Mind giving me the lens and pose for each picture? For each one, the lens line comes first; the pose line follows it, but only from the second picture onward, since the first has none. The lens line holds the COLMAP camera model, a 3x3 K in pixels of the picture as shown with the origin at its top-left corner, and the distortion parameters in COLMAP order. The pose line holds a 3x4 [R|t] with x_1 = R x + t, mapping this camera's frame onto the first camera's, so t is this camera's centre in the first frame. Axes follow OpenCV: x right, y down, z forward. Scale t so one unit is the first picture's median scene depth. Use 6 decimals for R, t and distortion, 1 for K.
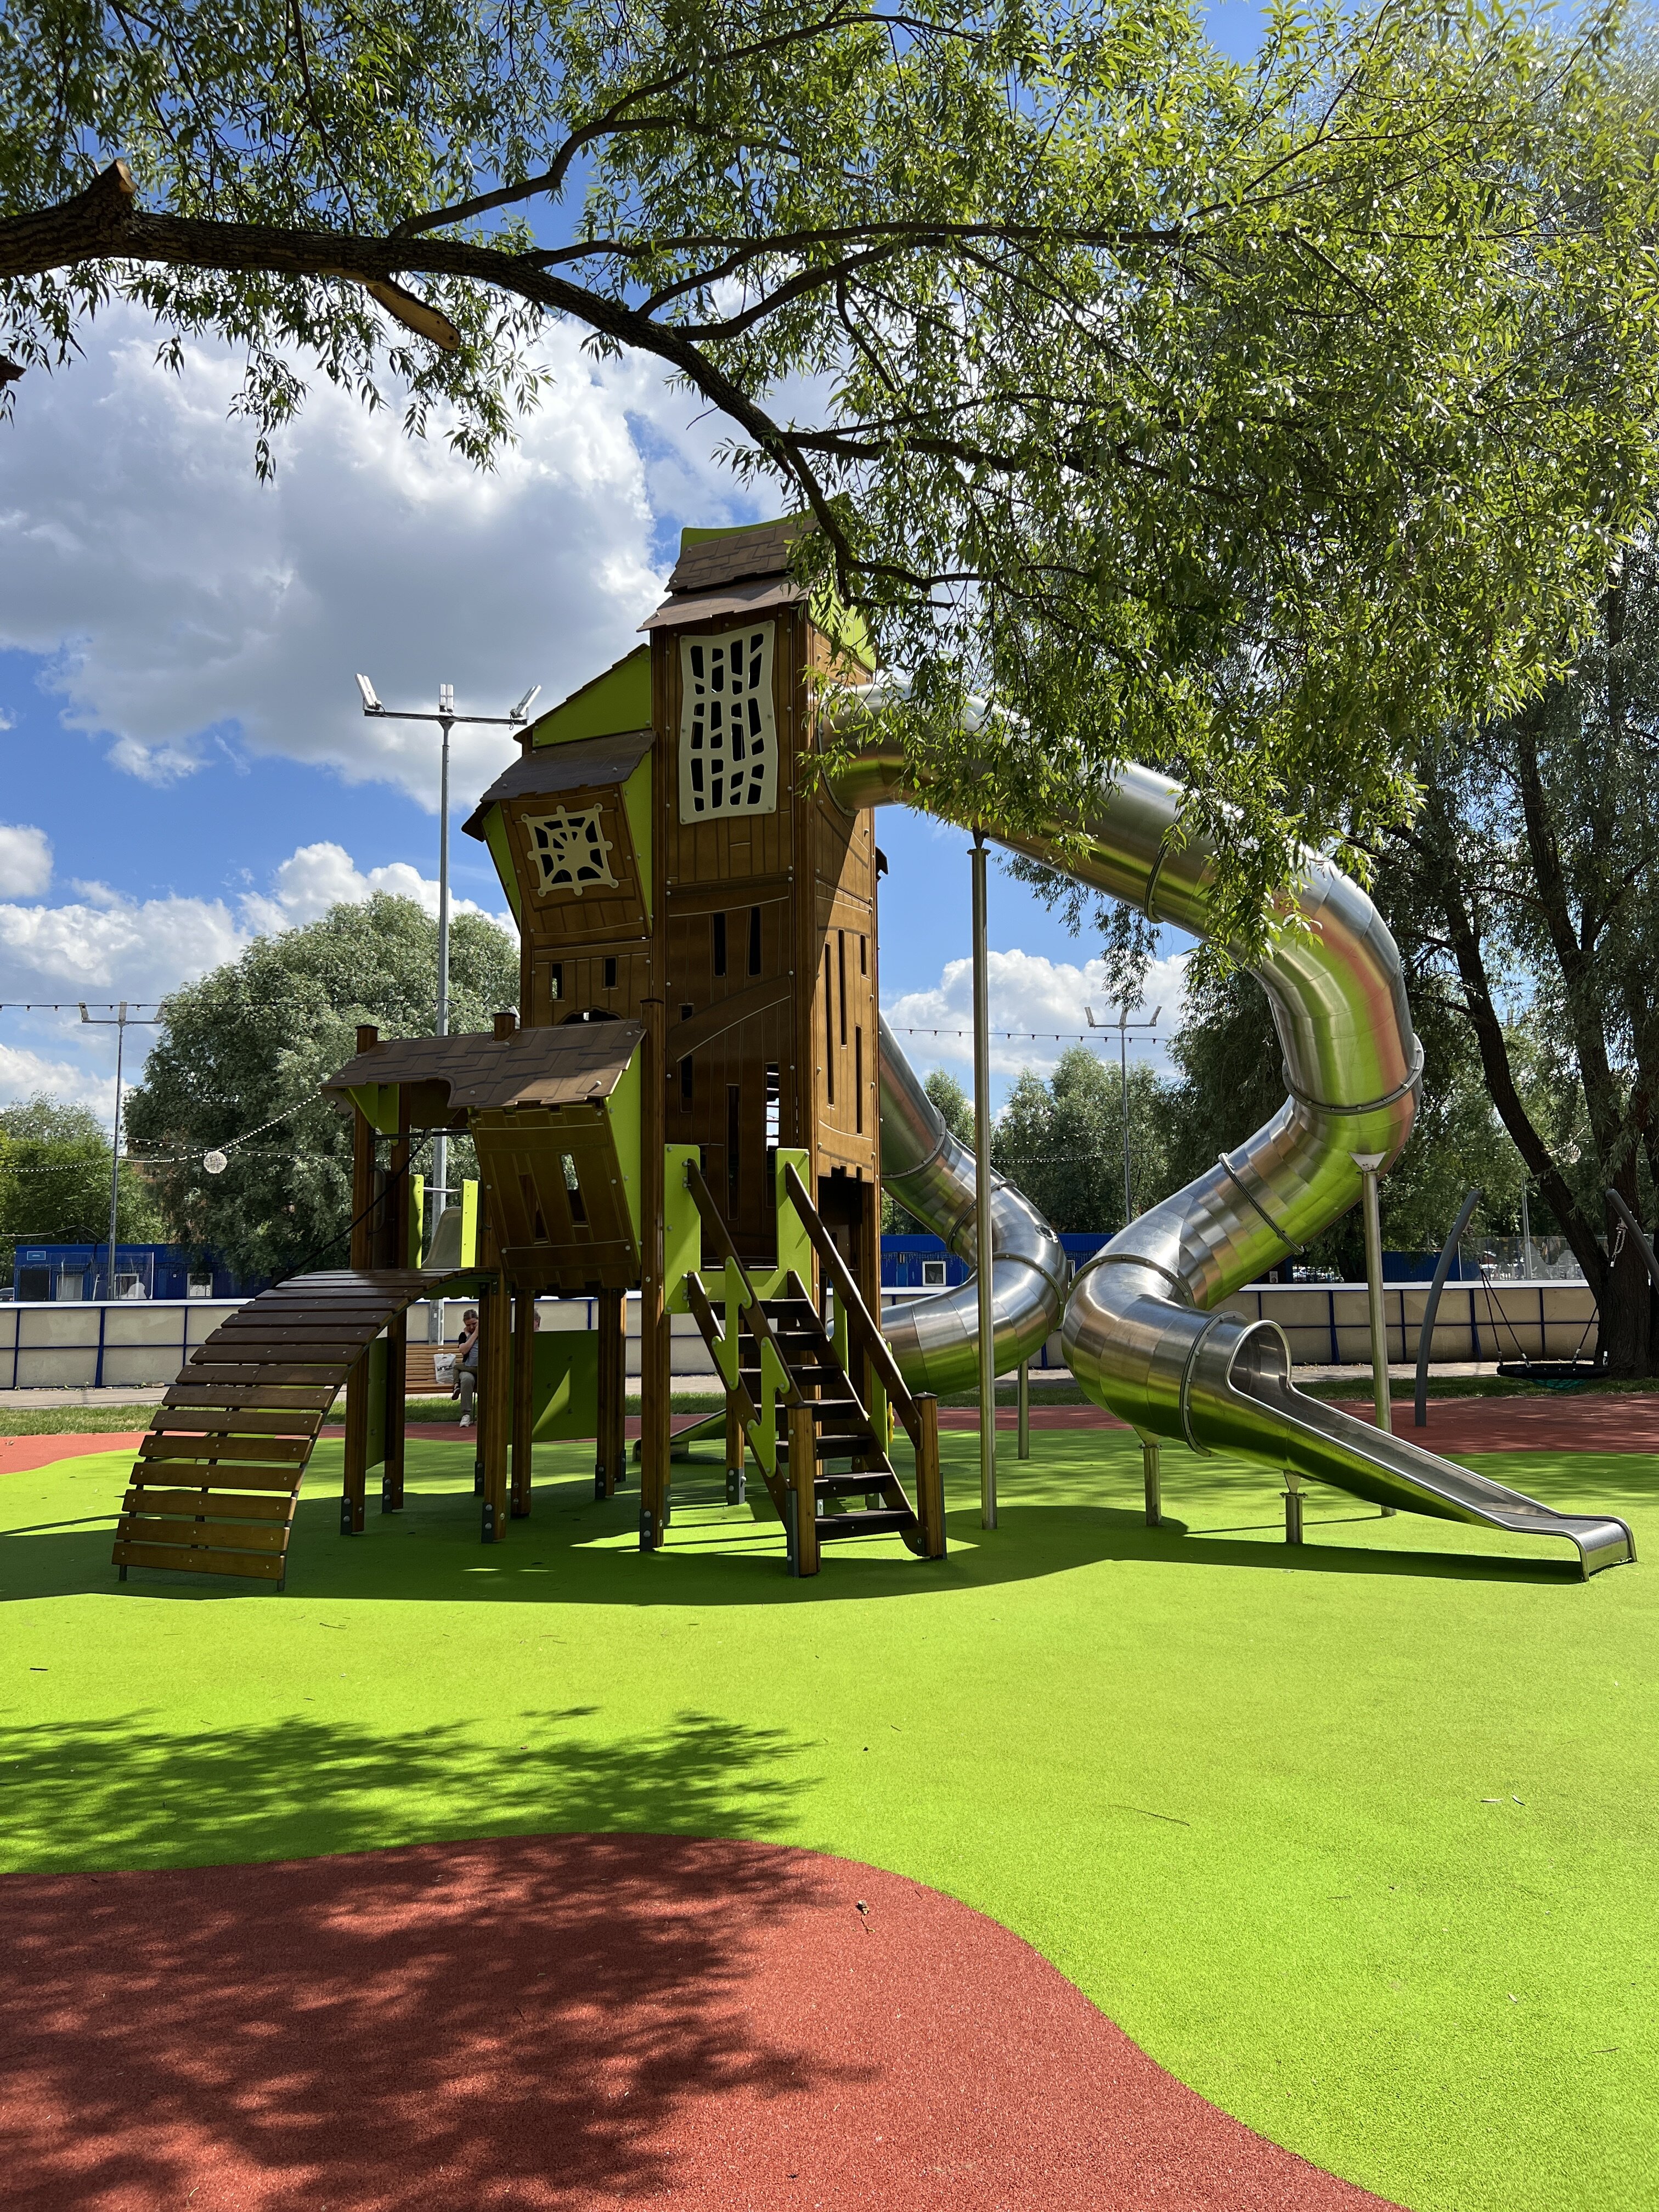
lens RADIAL K [[1655.8, 0, 823.0], [0, 1655.8, 1113.4], [0, 0, 1]] dist [0.034686, 0.000722]
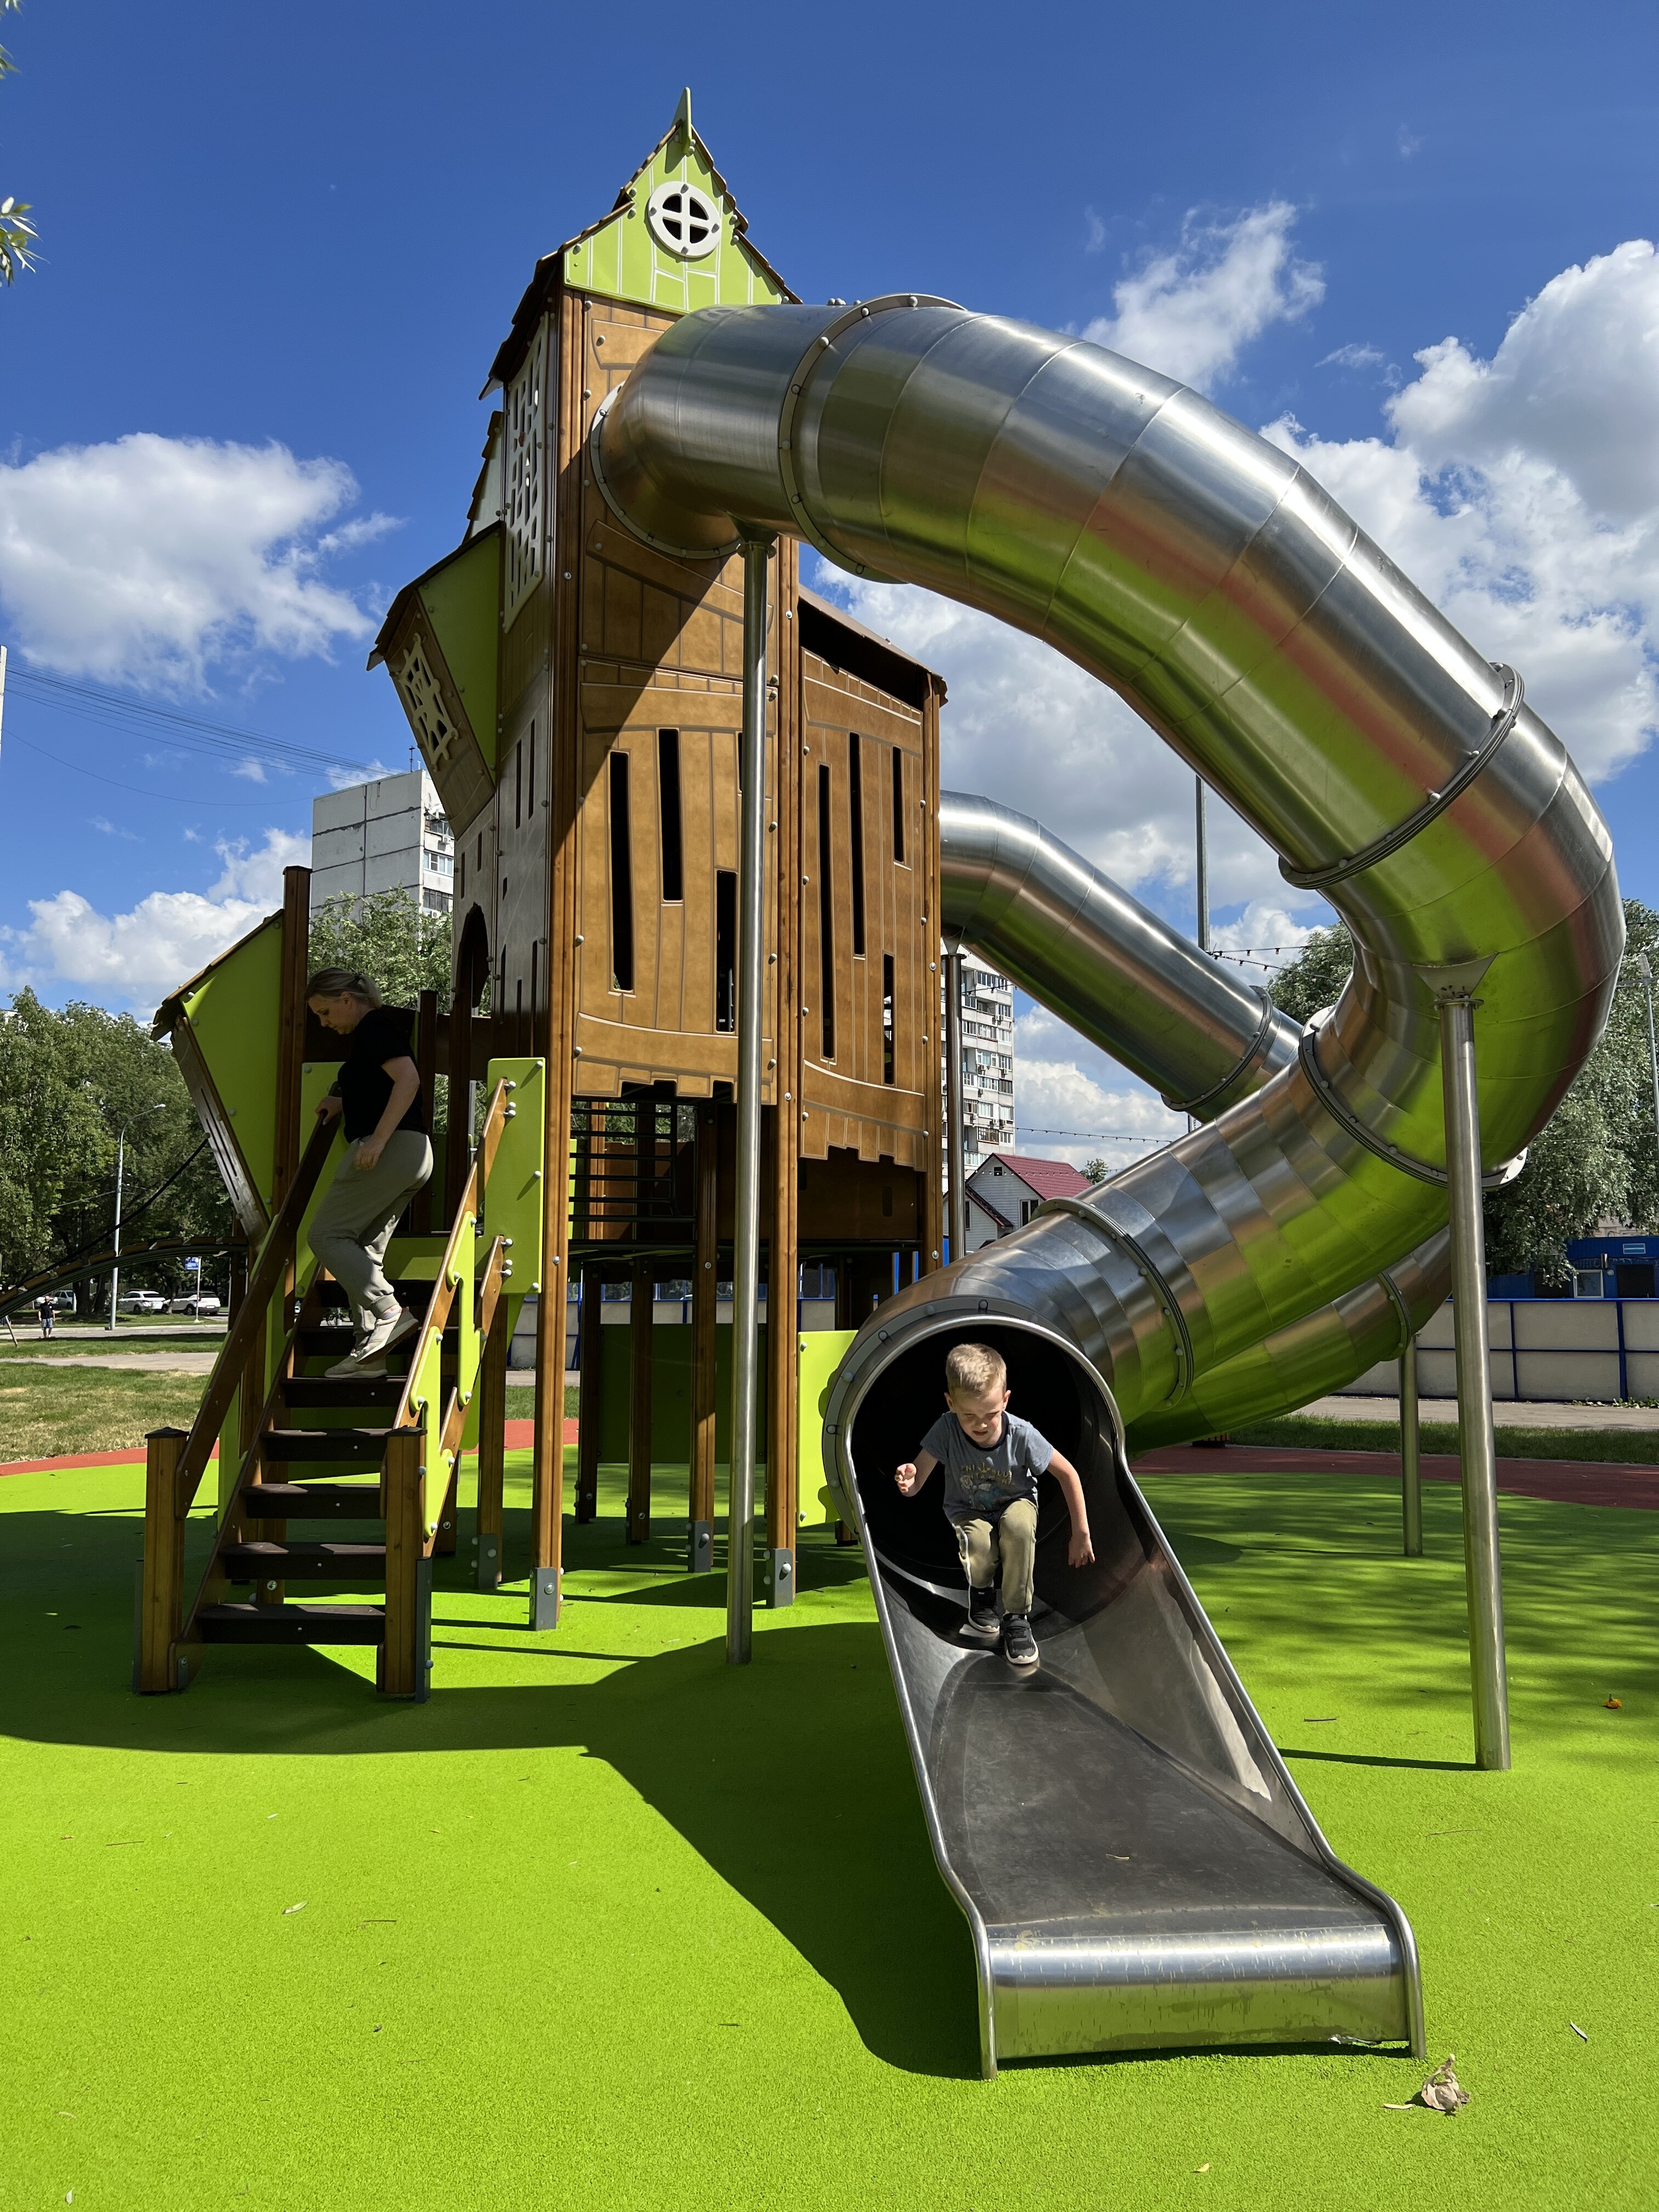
lens RADIAL K [[1669.7, 0, 855.0], [0, 1669.7, 1094.6], [0, 0, 1]] dist [0.047768, -0.051956]
pose [[0.753534, -0.075461, -0.653064, 0.496209], [0.065869, 0.997058, -0.039208, 0.067142], [0.654101, -0.013472, 0.756287, 0.535758]]
